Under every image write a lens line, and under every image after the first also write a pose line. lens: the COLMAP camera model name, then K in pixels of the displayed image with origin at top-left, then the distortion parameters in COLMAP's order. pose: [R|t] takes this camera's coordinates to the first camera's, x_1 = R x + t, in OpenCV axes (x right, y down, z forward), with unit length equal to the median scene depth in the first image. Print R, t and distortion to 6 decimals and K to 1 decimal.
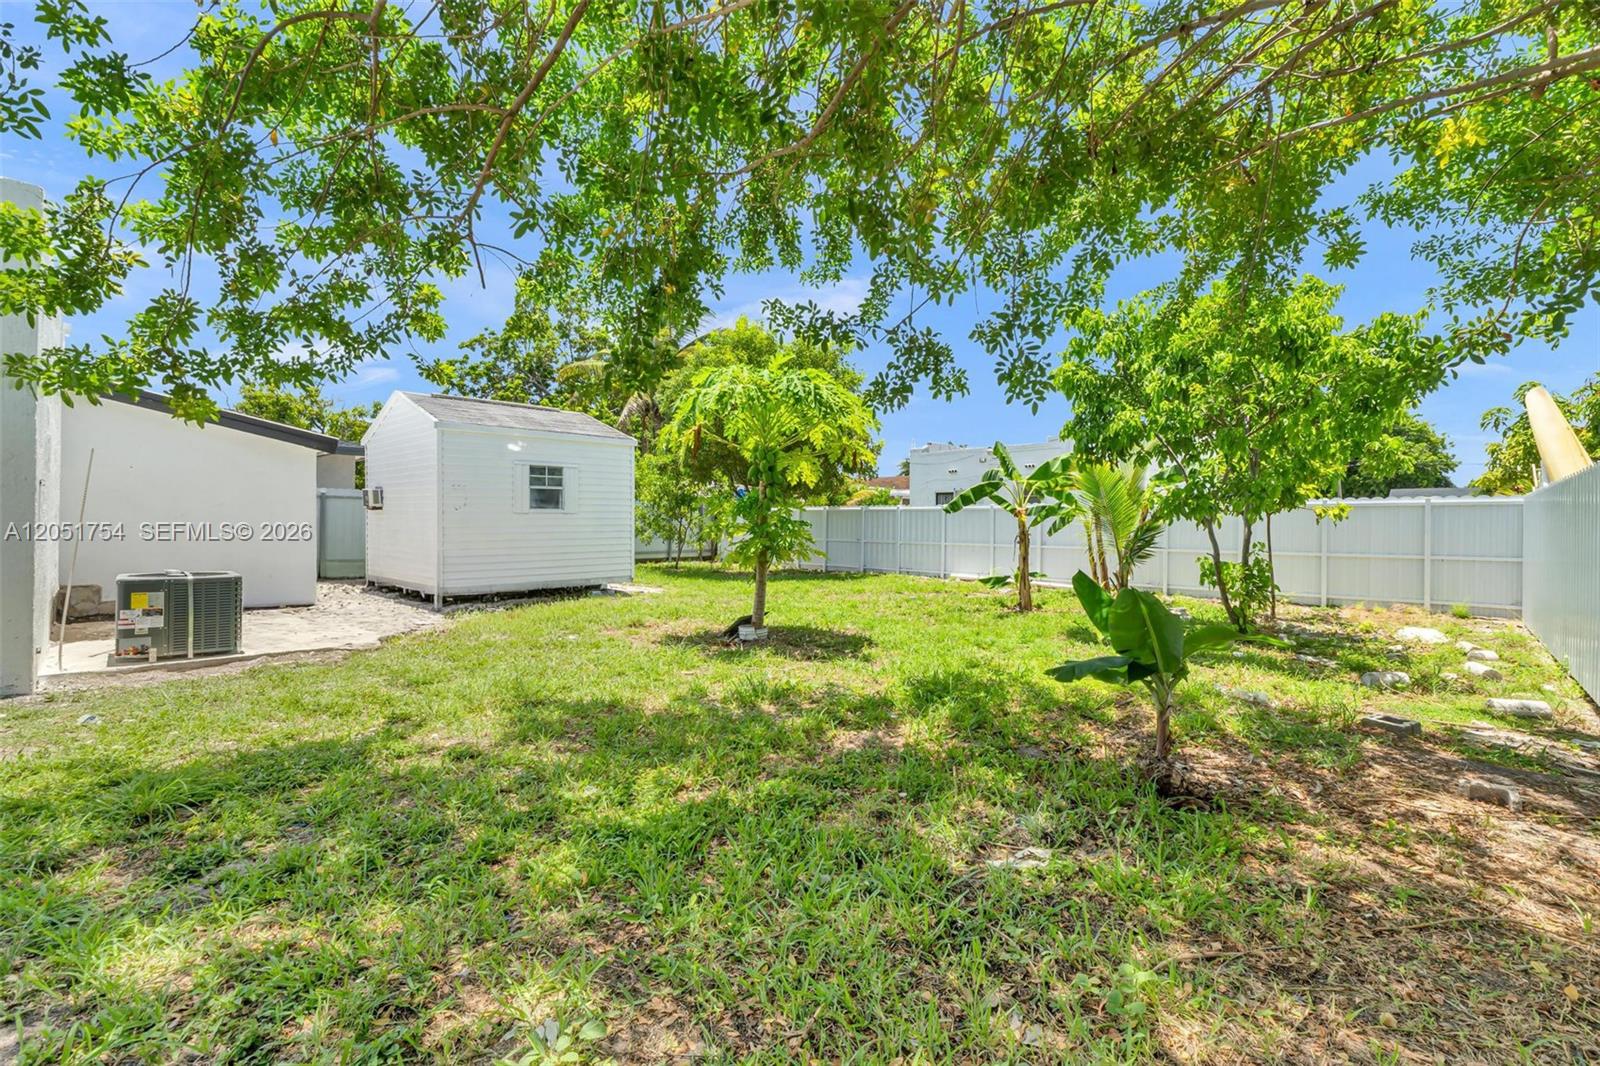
lens RADIAL K [[674.7, 0, 807.5], [0, 674.7, 526.8], [0, 0, 1]] dist [-0.001441, -0.000297]
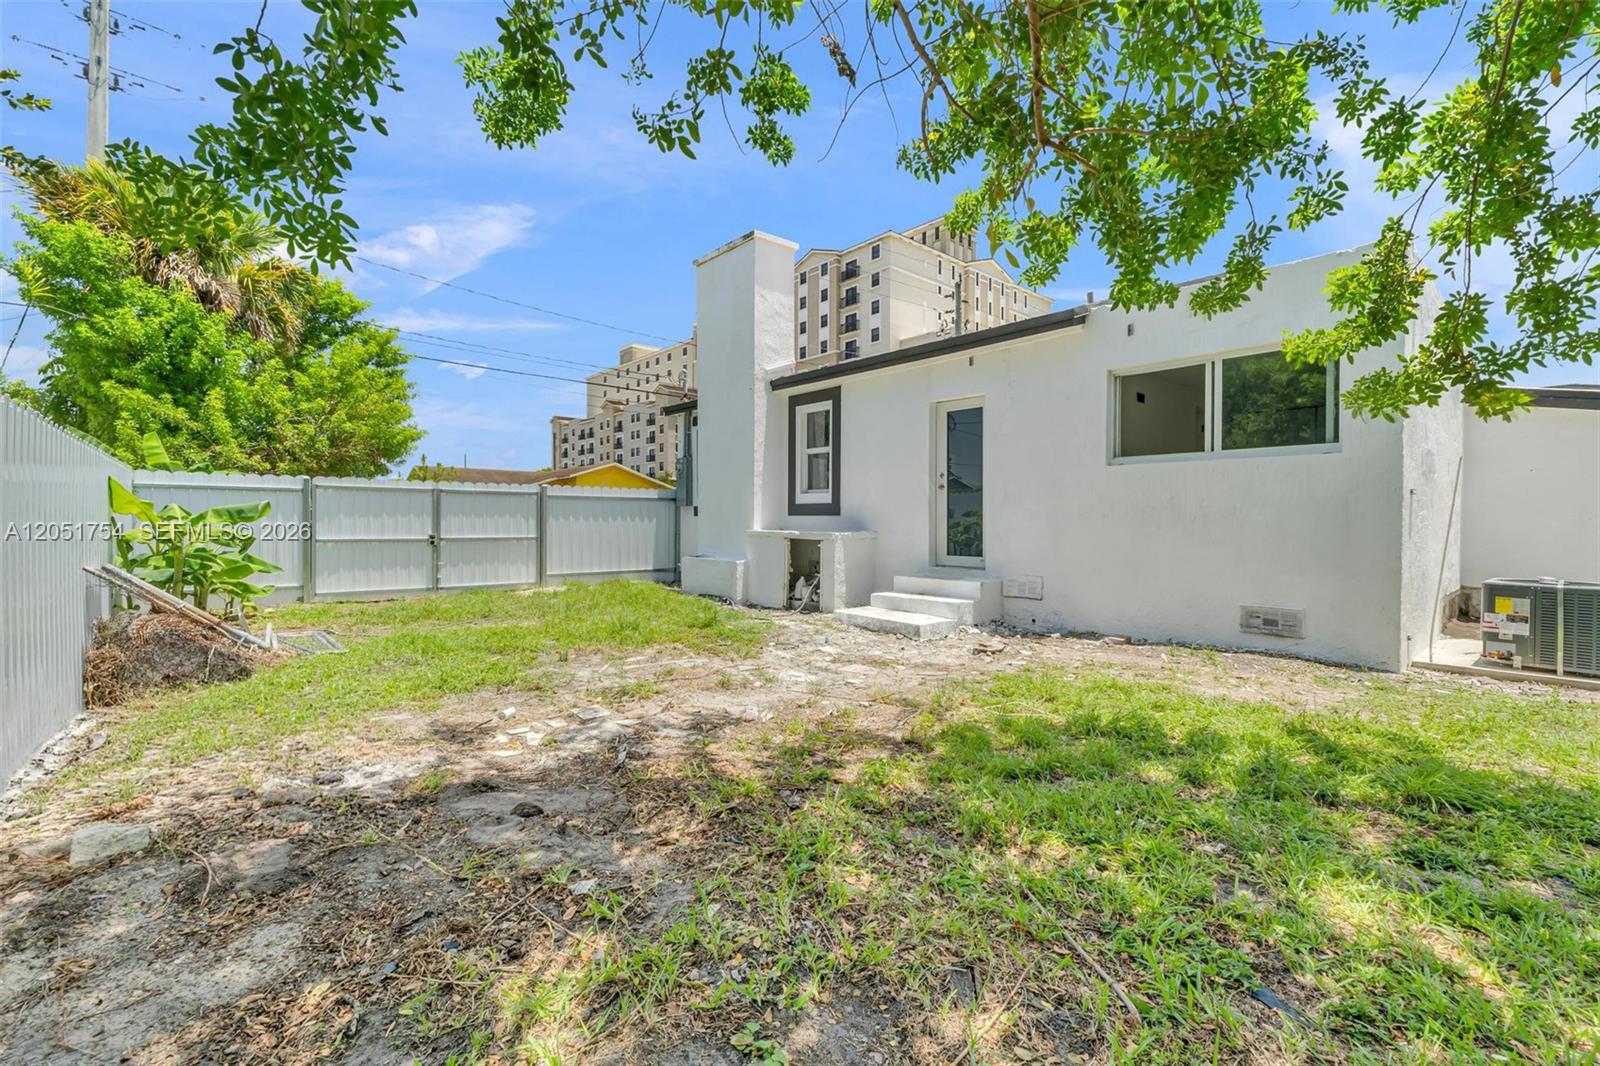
lens RADIAL K [[674.7, 0, 807.5], [0, 674.7, 526.8], [0, 0, 1]] dist [-0.001441, -0.000297]
pose [[-0.085947, -0.005213, -0.996286, 0.134931], [-0.006875, 0.999966, -0.004639, 0.010564], [0.996276, 0.006450, -0.085980, 0.111543]]
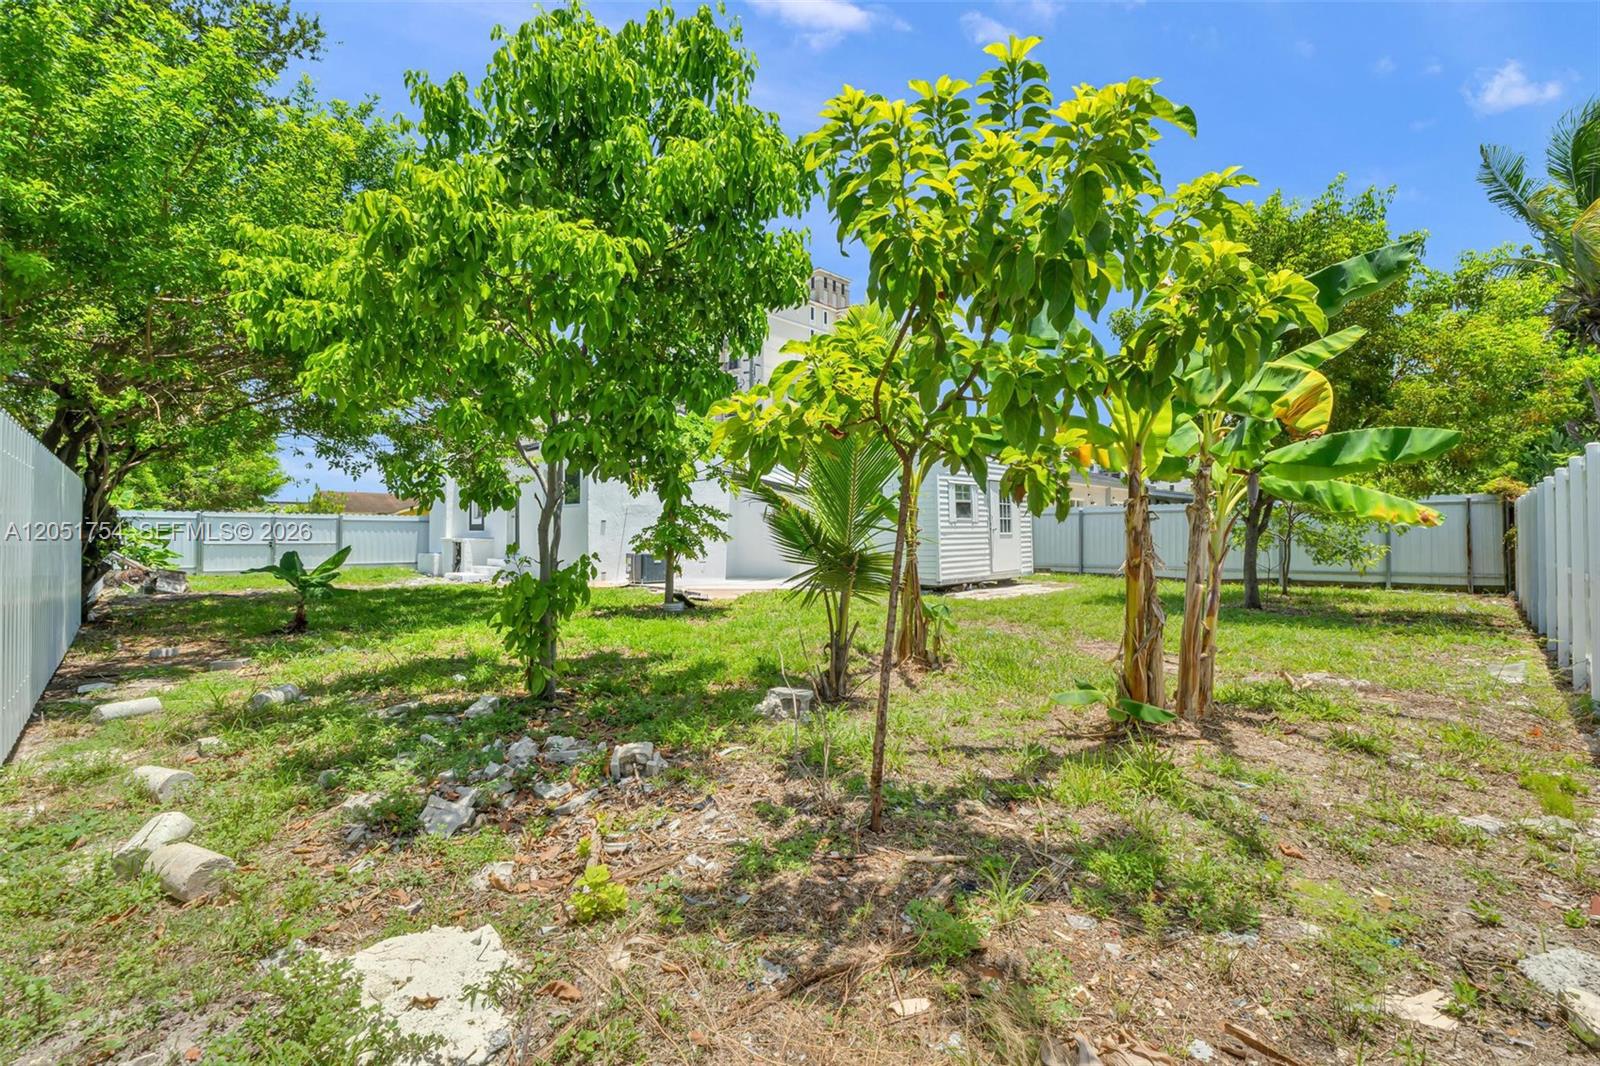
lens RADIAL K [[656.3, 0, 800.0], [0, 656.3, 533.0], [0, 0, 1]] dist [0.000805, 0.000066]
pose [[-0.013719, -0.016437, -0.999771, 0.245046], [-0.000826, 0.999865, -0.016427, 0.012662], [0.999906, 0.000600, -0.013730, 0.220962]]
